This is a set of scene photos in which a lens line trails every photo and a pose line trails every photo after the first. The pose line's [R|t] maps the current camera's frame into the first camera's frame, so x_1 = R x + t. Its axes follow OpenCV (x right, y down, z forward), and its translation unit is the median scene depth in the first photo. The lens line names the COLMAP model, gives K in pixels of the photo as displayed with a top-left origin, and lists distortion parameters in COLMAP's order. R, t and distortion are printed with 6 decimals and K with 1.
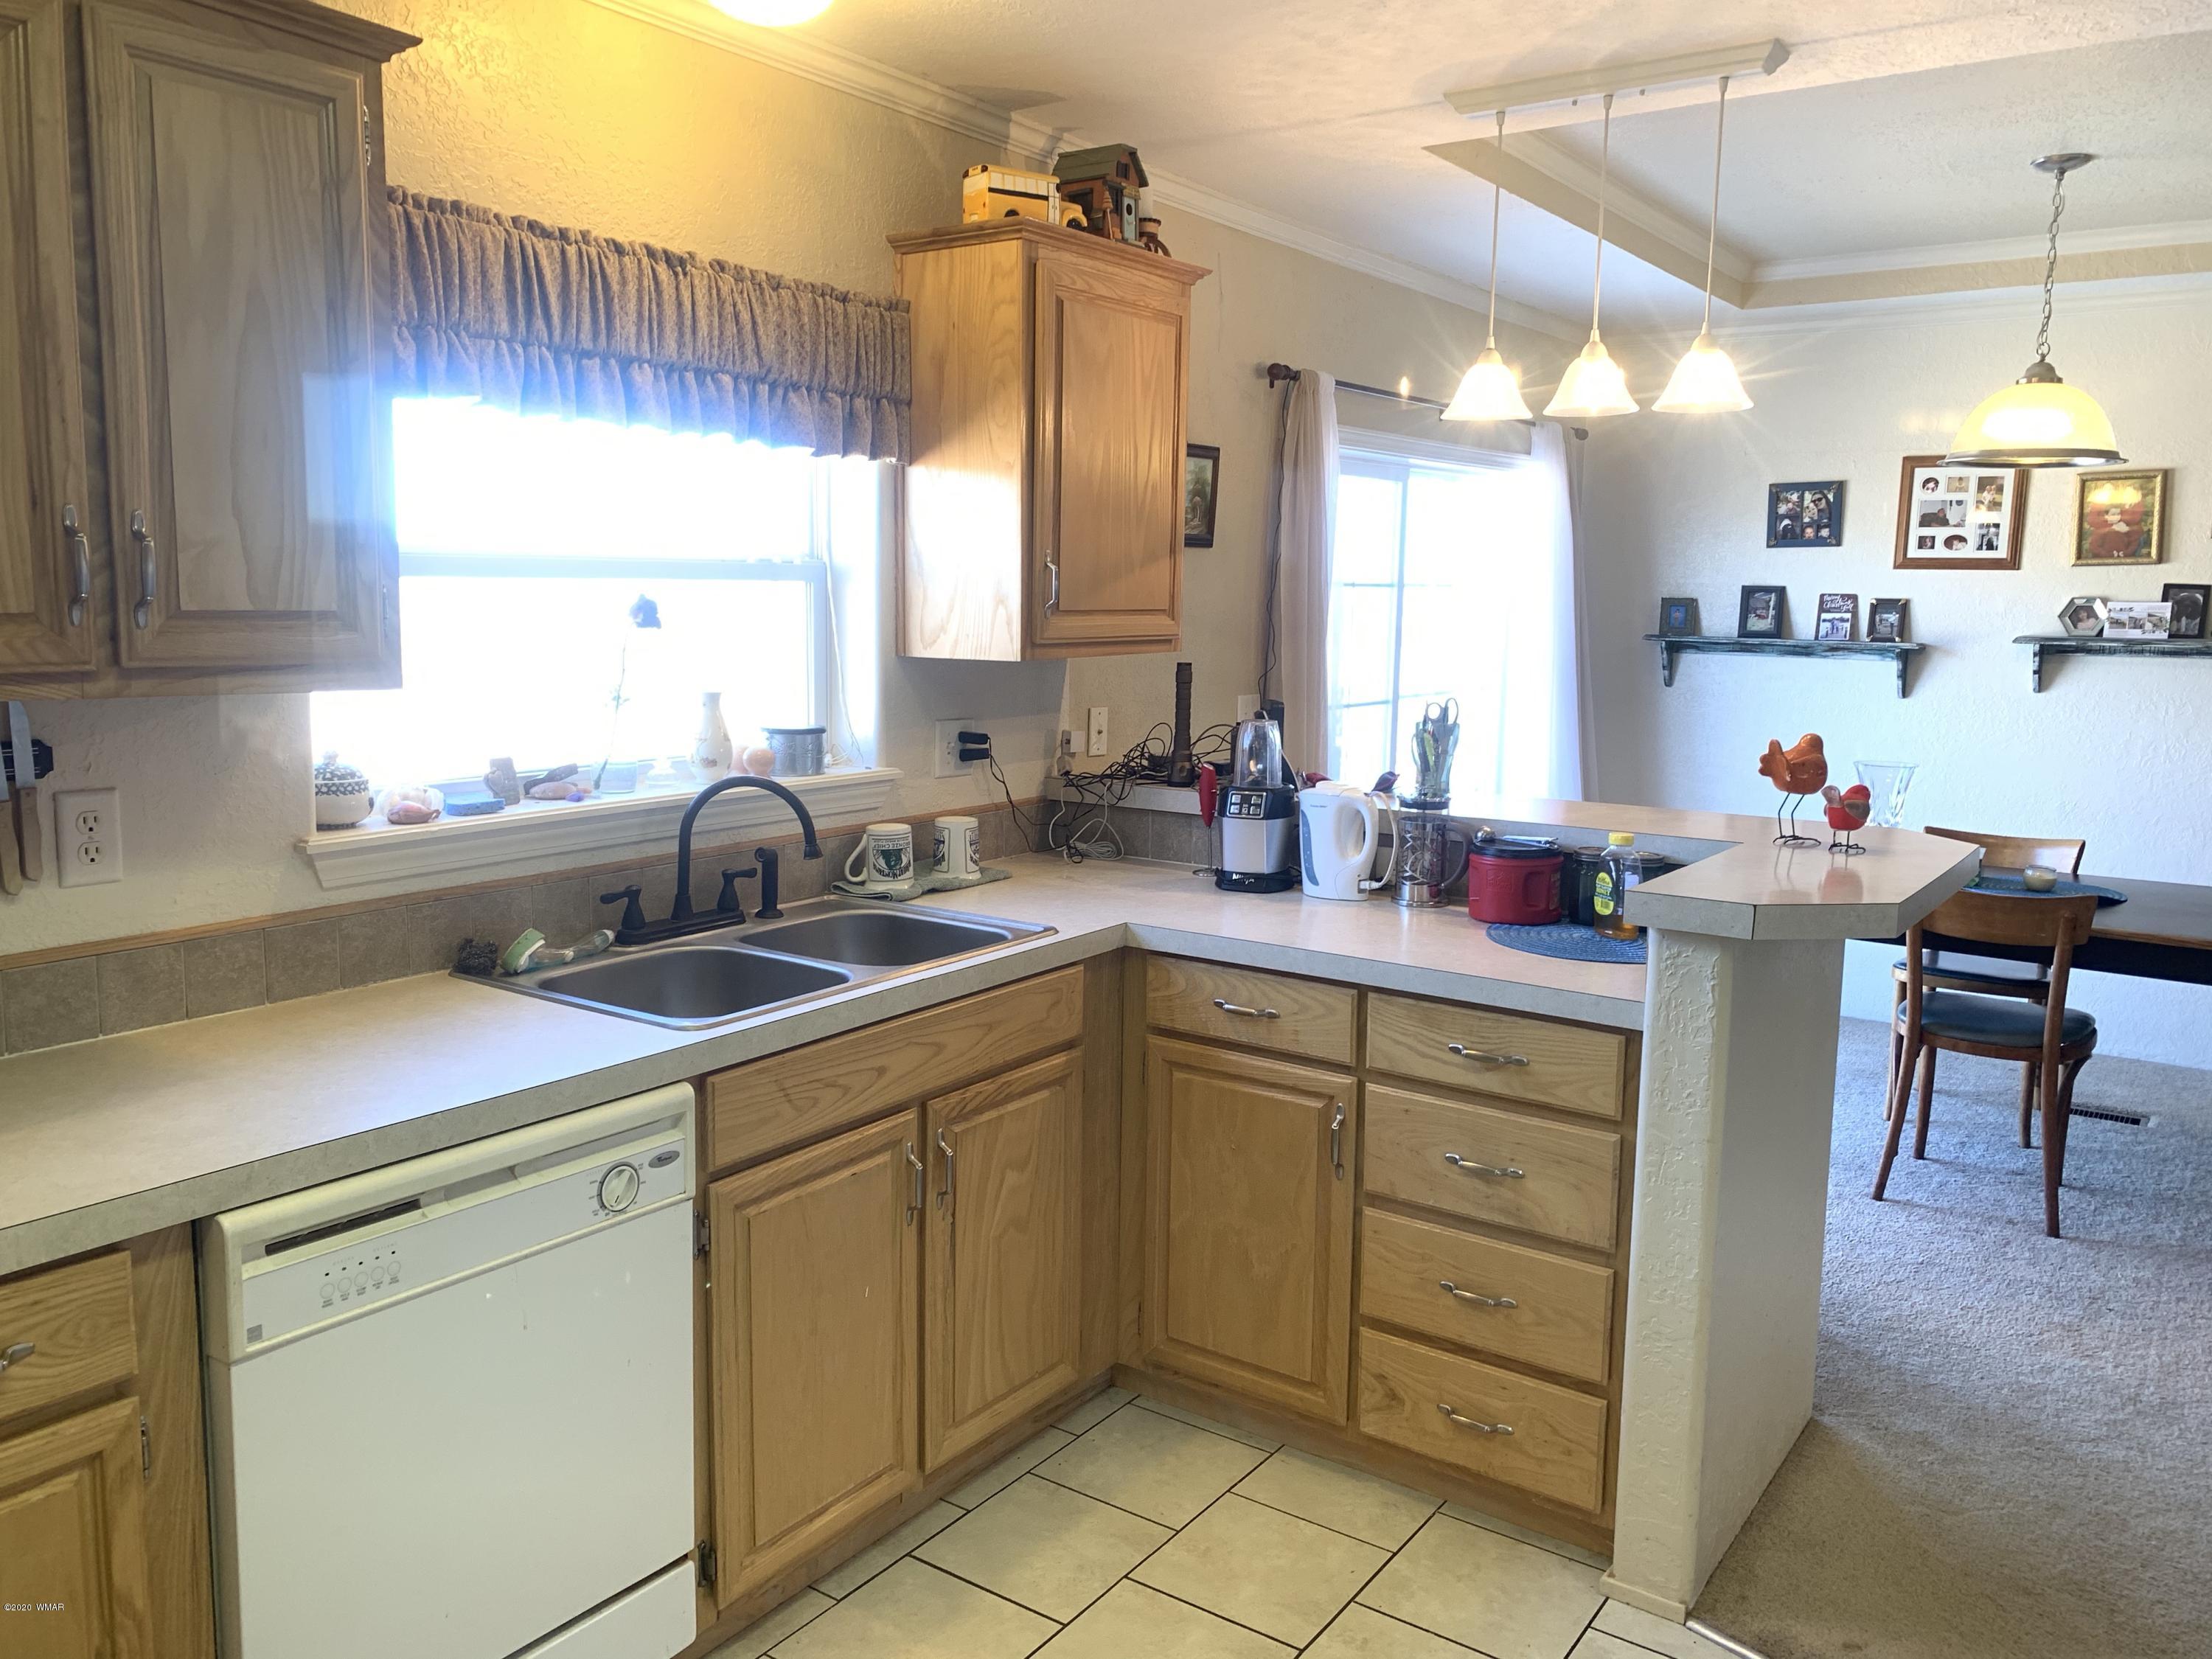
lens RADIAL K [[1691.7, 0, 1085.1], [0, 1691.7, 839.5], [0, 0, 1]] dist [0.035631, -0.037173]
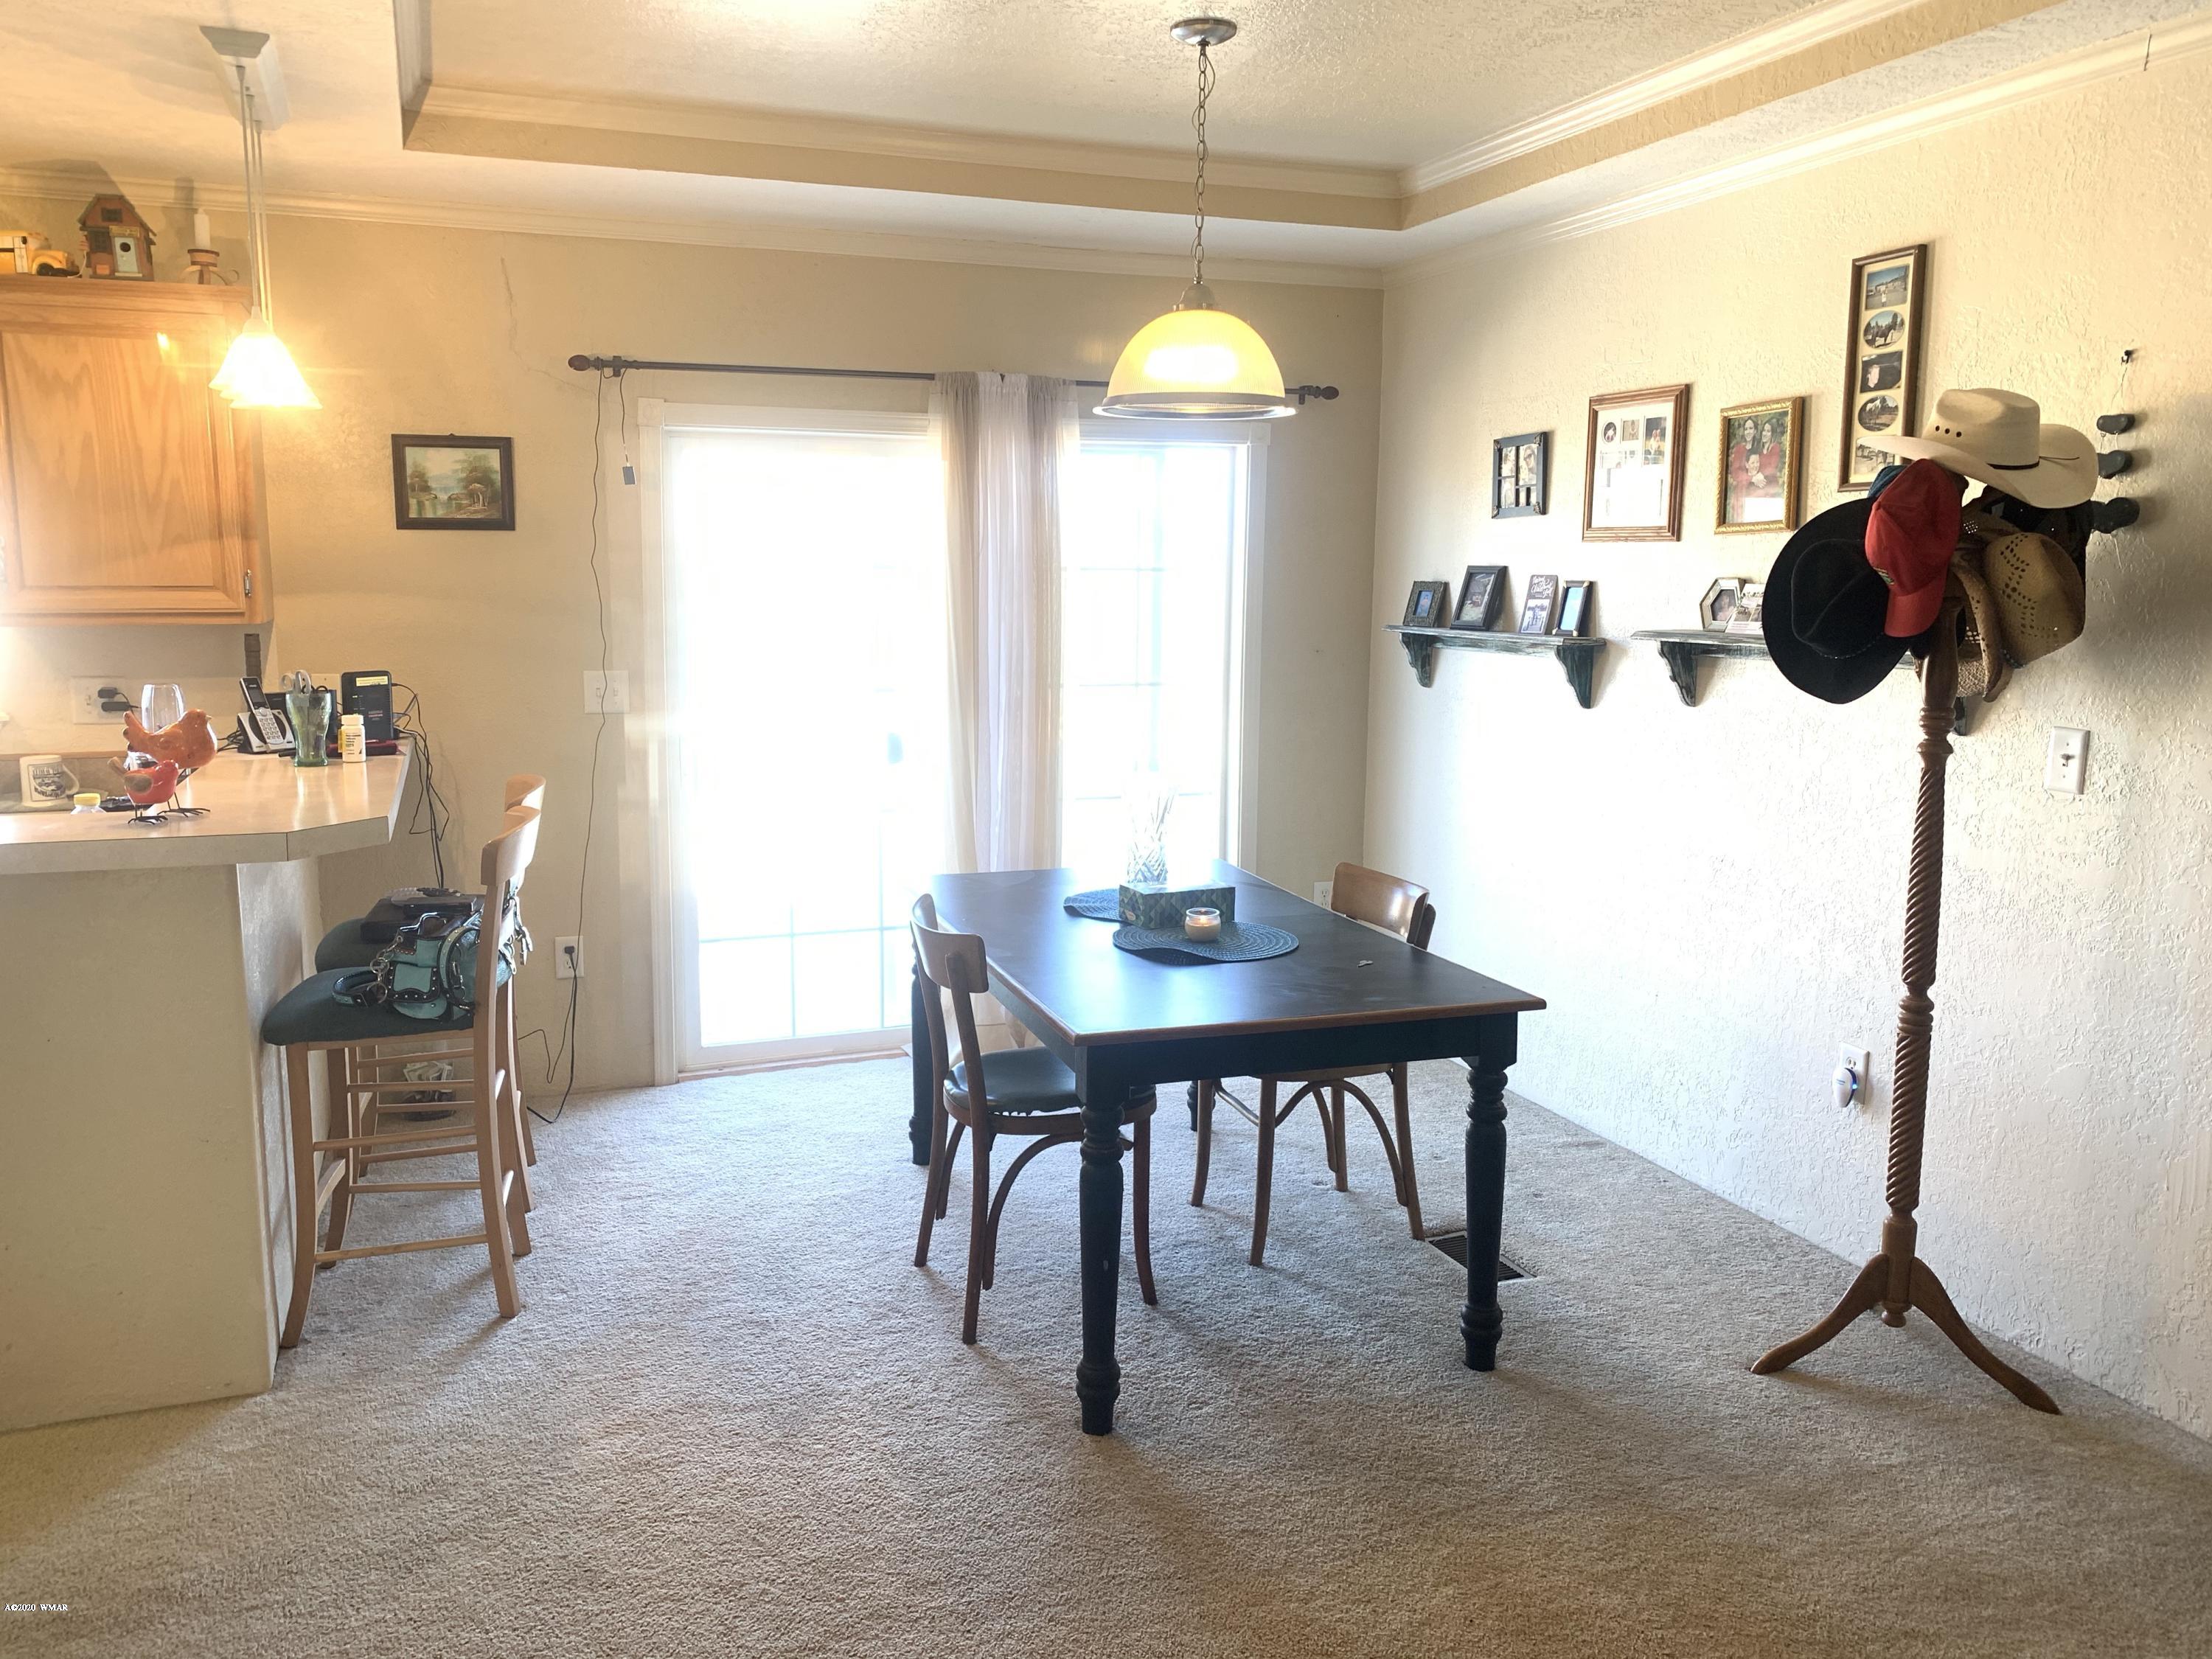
lens RADIAL K [[1691.7, 0, 1108.1], [0, 1691.7, 815.1], [0, 0, 1]] dist [0.035631, -0.037173]
pose [[0.822455, 0.075367, -0.563816, 1.513067], [-0.079725, 0.996673, 0.016930, -0.063327], [0.563216, 0.031026, 0.825727, 0.499022]]
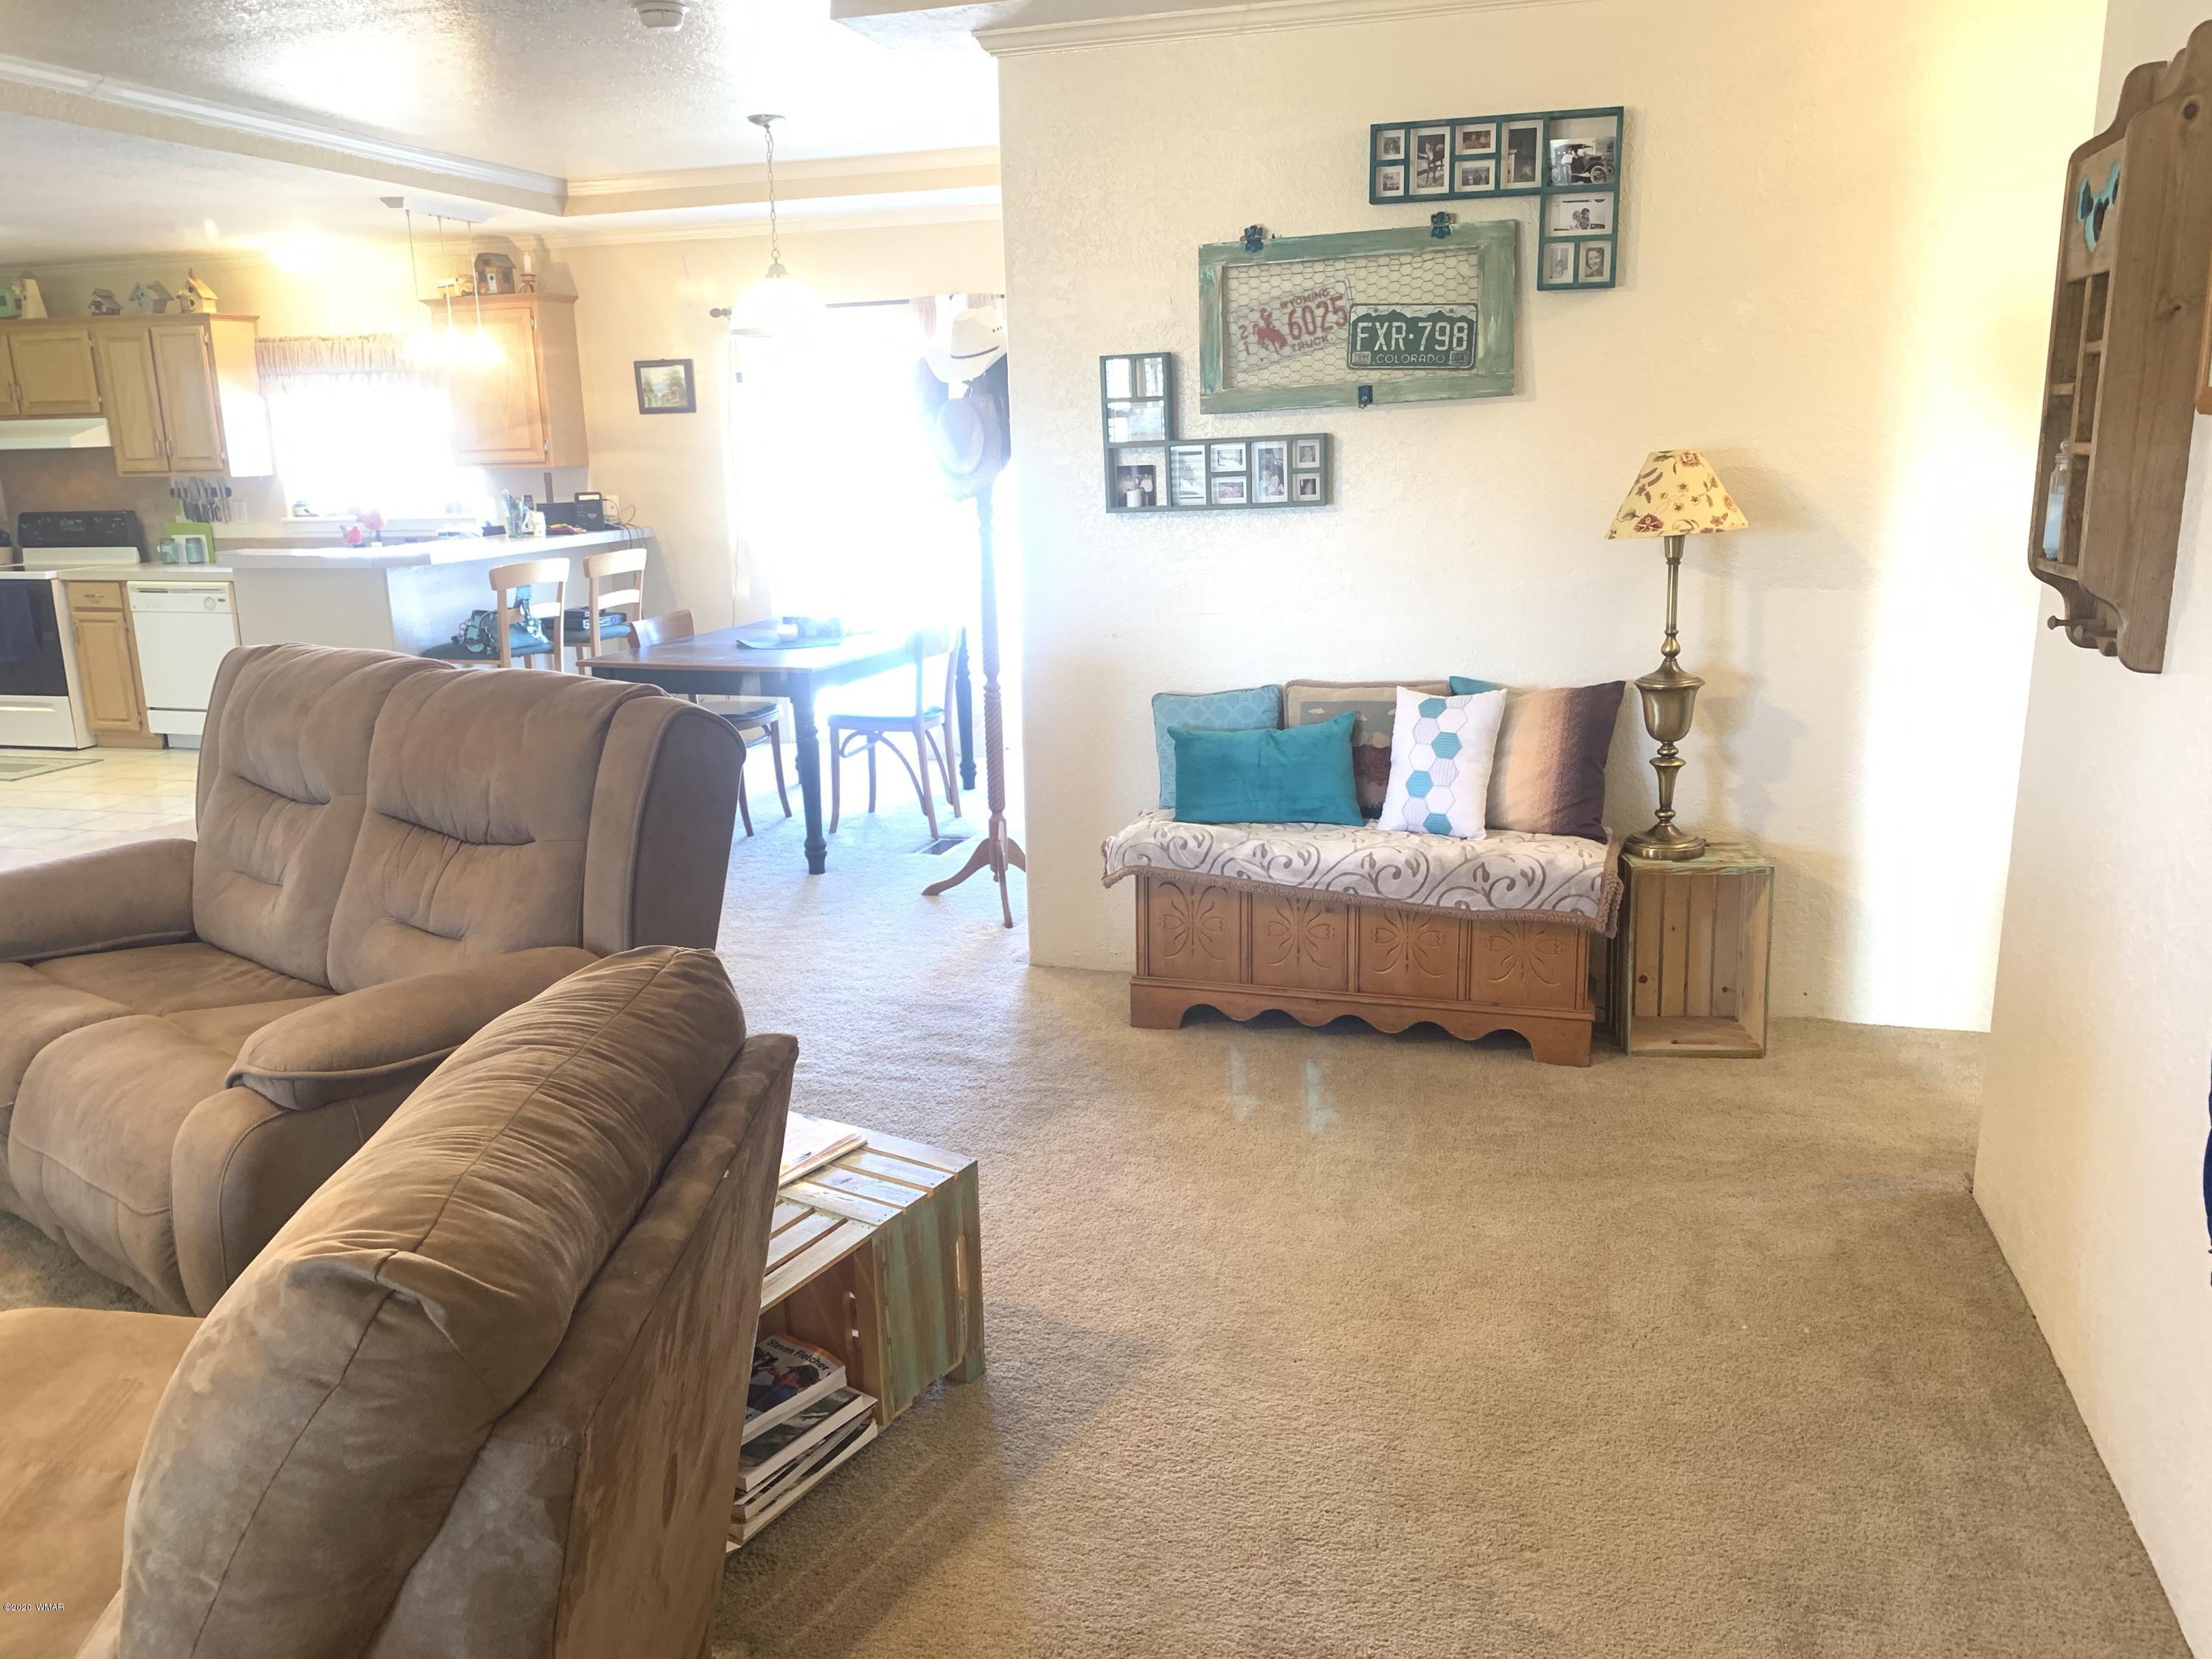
lens RADIAL K [[1691.7, 0, 1093.5], [0, 1691.7, 812.3], [0, 0, 1]] dist [0.035631, -0.037173]
pose [[0.319028, 0.189613, -0.928584, 3.102218], [-0.106366, 0.980755, 0.163723, -0.140588], [0.941757, 0.046538, 0.333057, 1.222009]]
